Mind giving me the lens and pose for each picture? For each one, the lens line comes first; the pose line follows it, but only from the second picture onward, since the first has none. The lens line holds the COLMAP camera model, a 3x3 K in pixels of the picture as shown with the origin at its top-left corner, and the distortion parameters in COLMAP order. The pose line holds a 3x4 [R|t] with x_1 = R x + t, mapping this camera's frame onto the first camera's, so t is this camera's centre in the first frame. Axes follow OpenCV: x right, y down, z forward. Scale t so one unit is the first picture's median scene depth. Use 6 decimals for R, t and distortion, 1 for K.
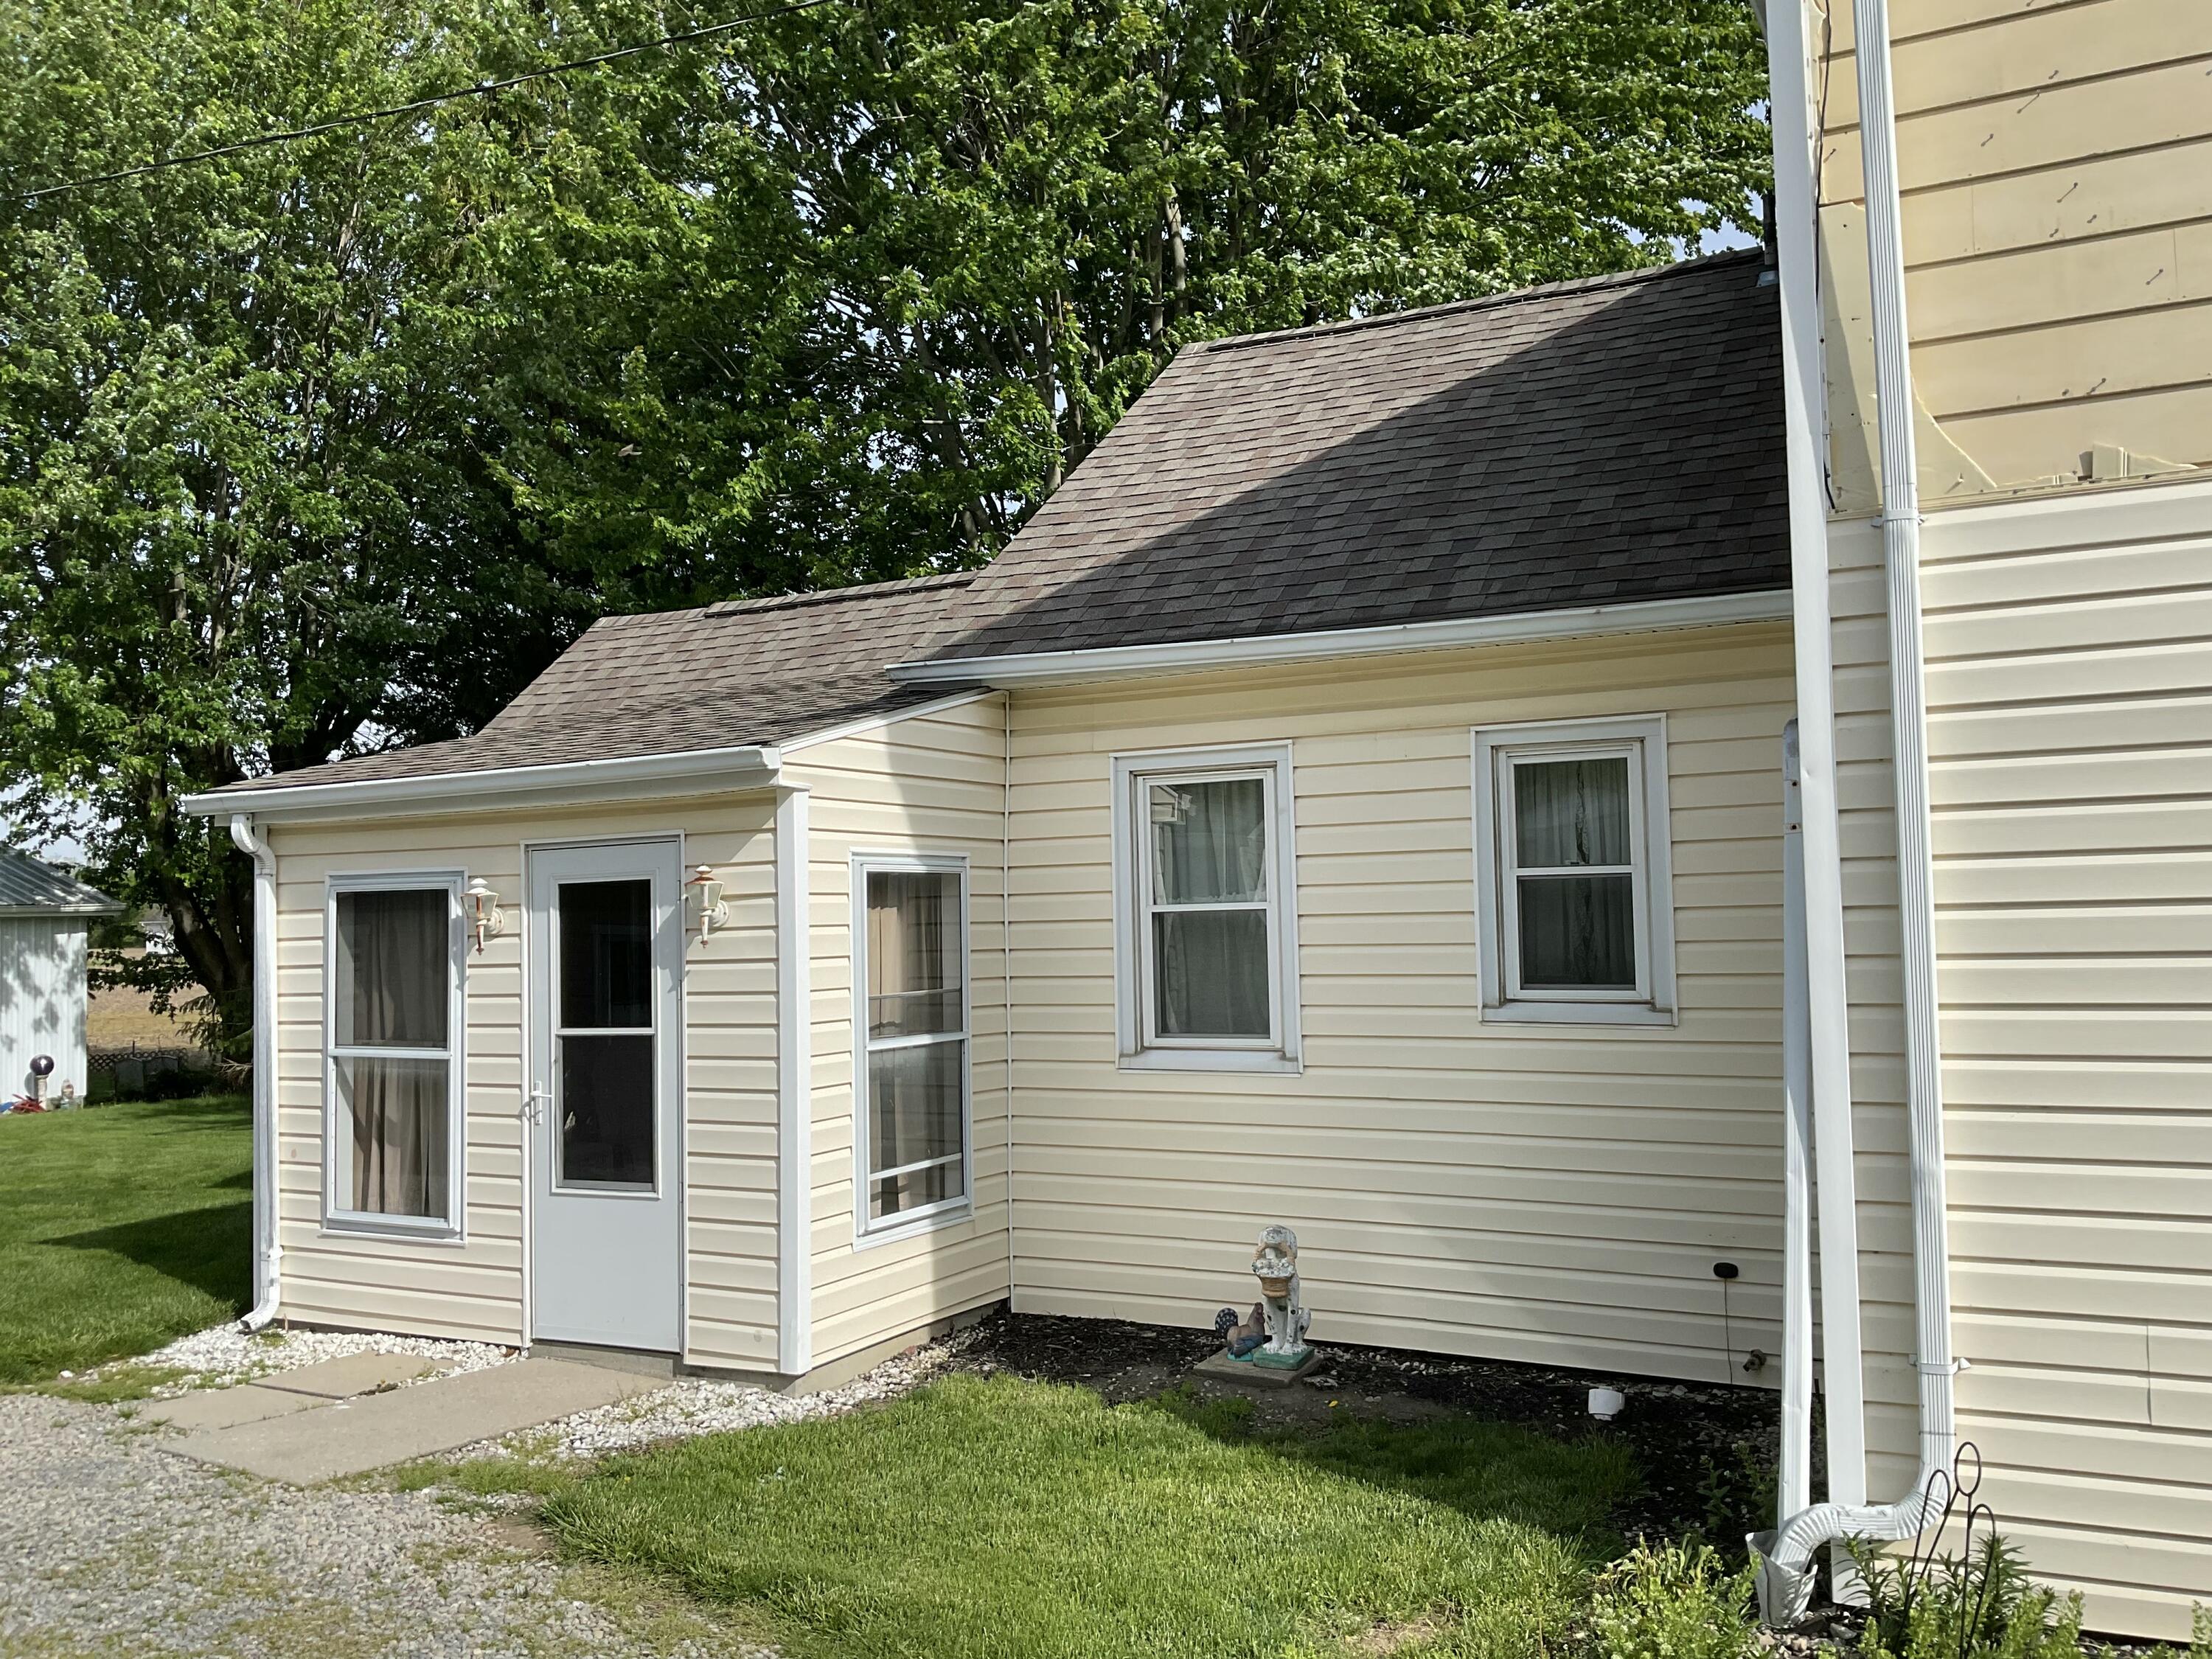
lens RADIAL K [[1866.3, 0, 1104.7], [0, 1866.3, 897.2], [0, 0, 1]] dist [0.005294, 0.004926]
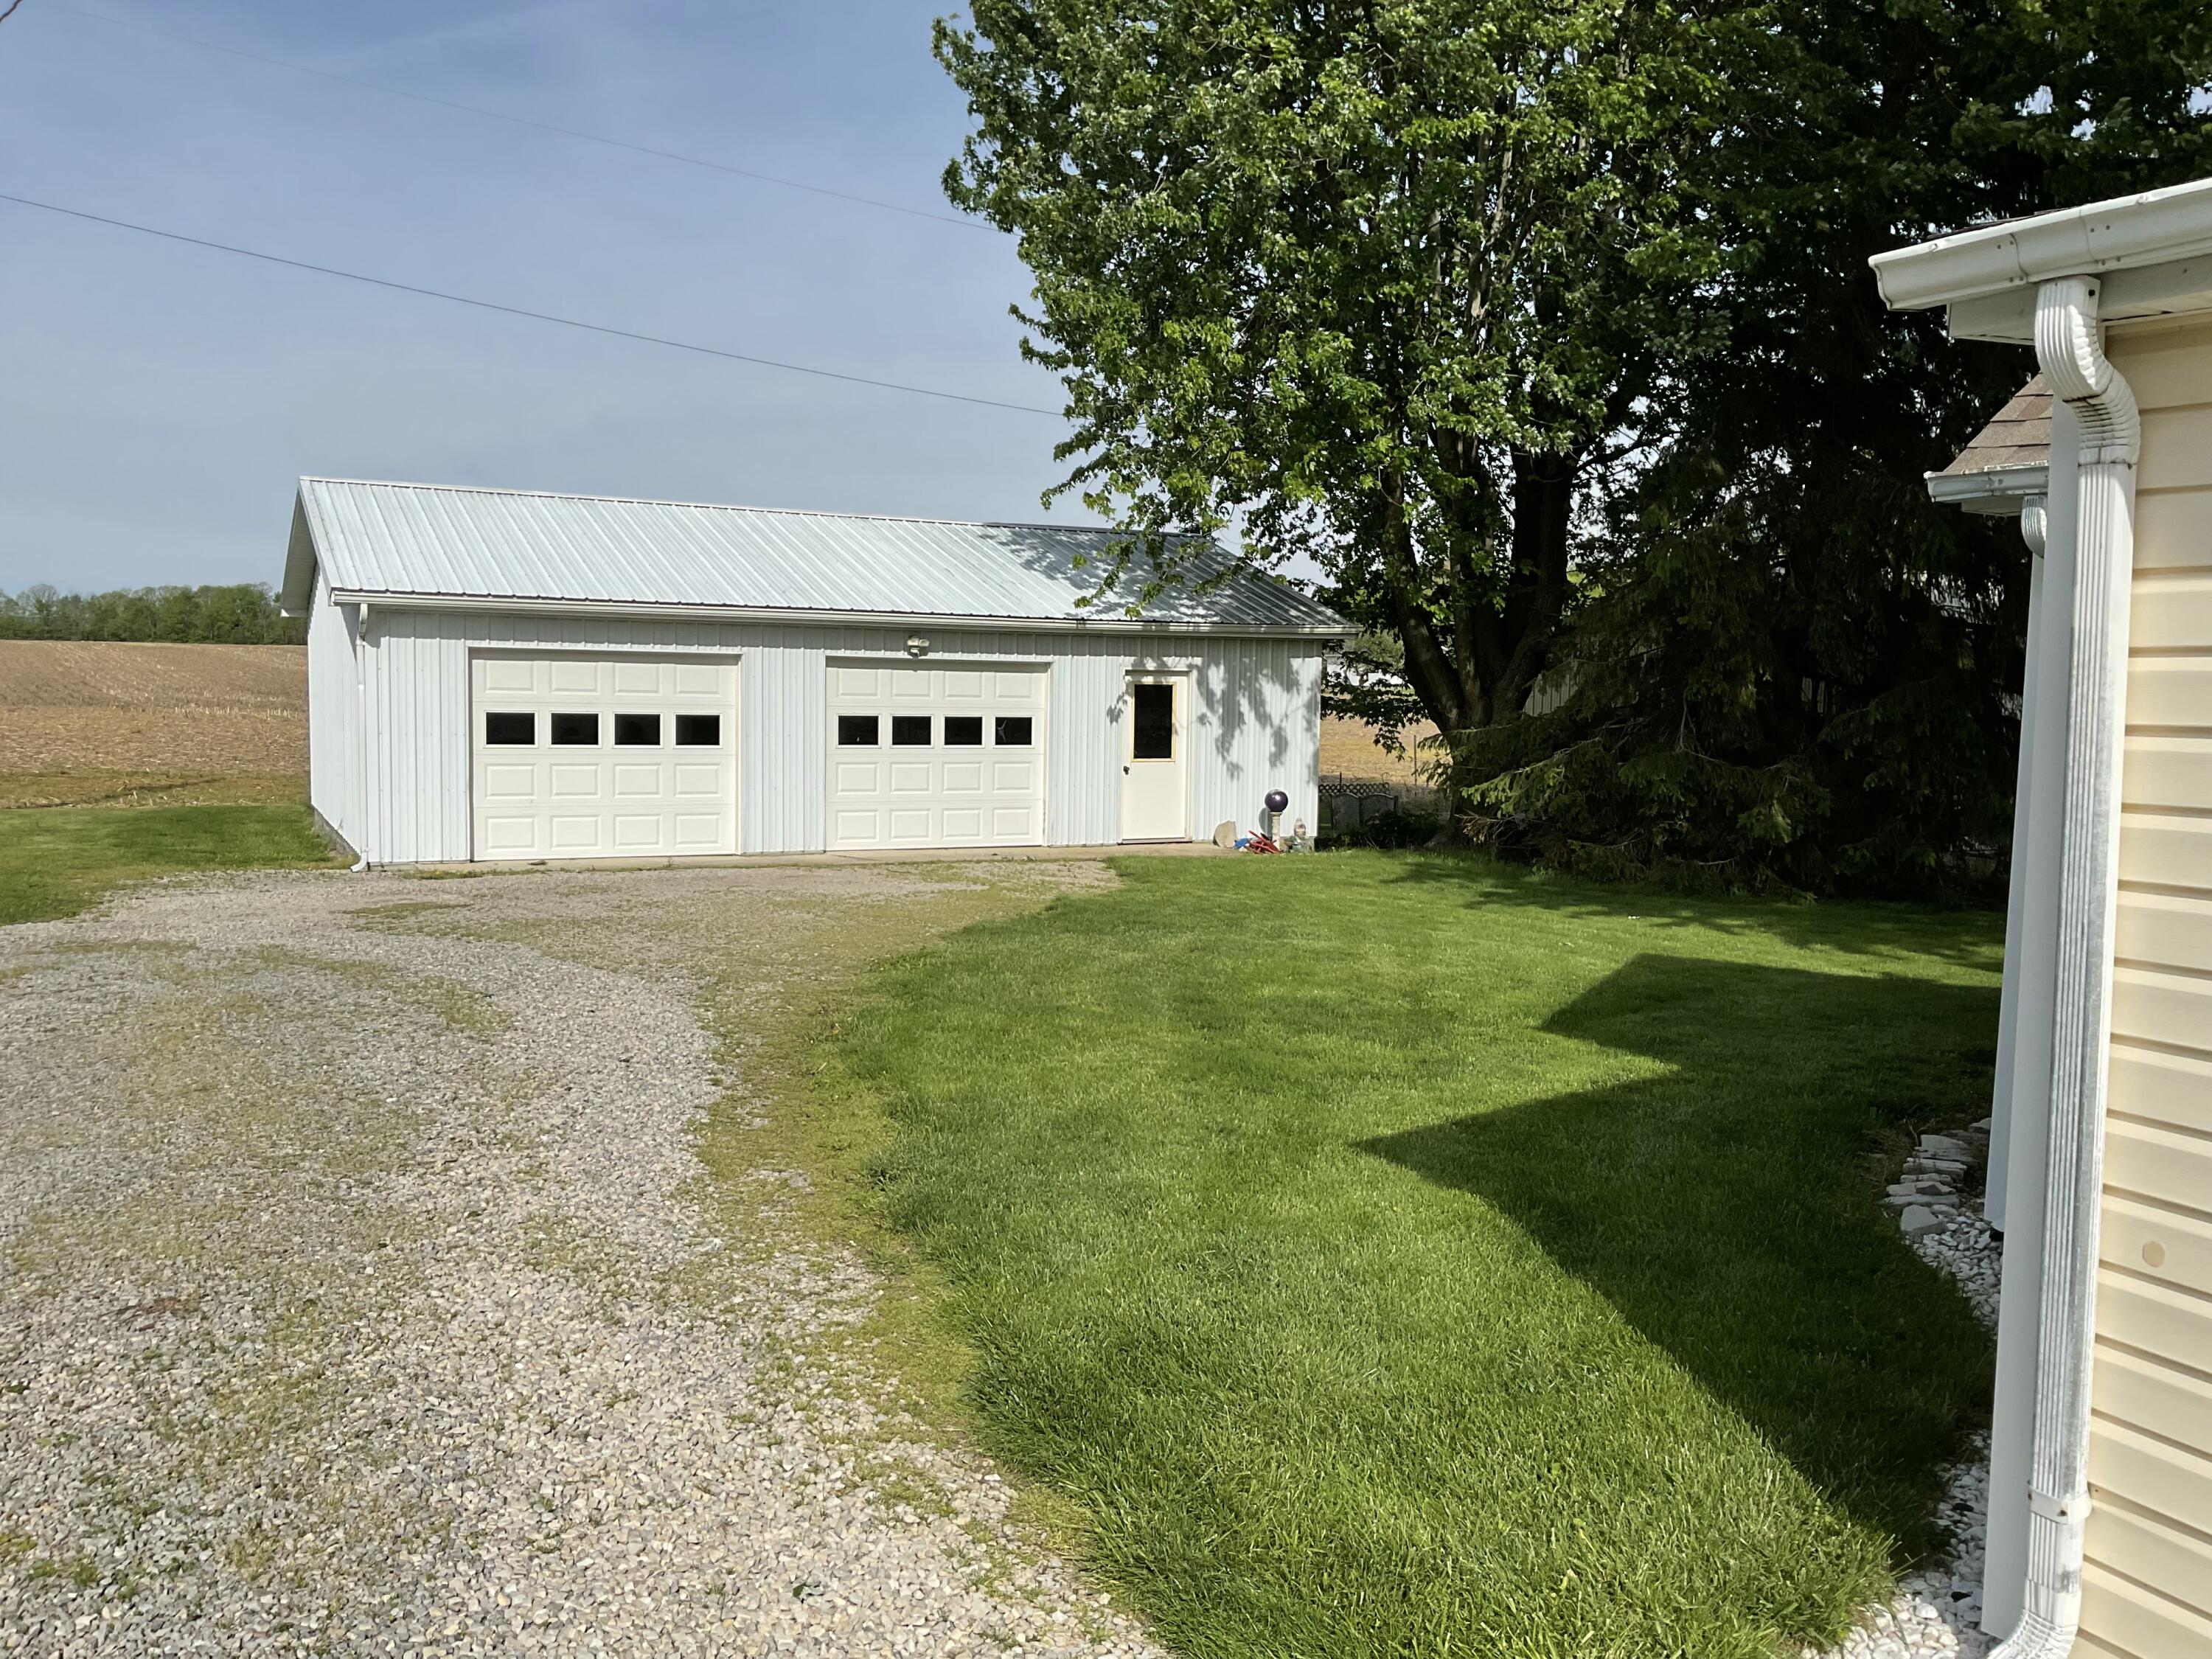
lens RADIAL K [[1832.0, 0, 1106.0], [0, 1832.0, 829.5], [0, 0, 1]] dist [0.002774, 0.001994]
pose [[0.831841, 0.070671, -0.550496, -0.138594], [-0.012952, 0.994062, 0.108043, 0.007328], [0.554863, -0.082745, 0.827817, 0.203291]]
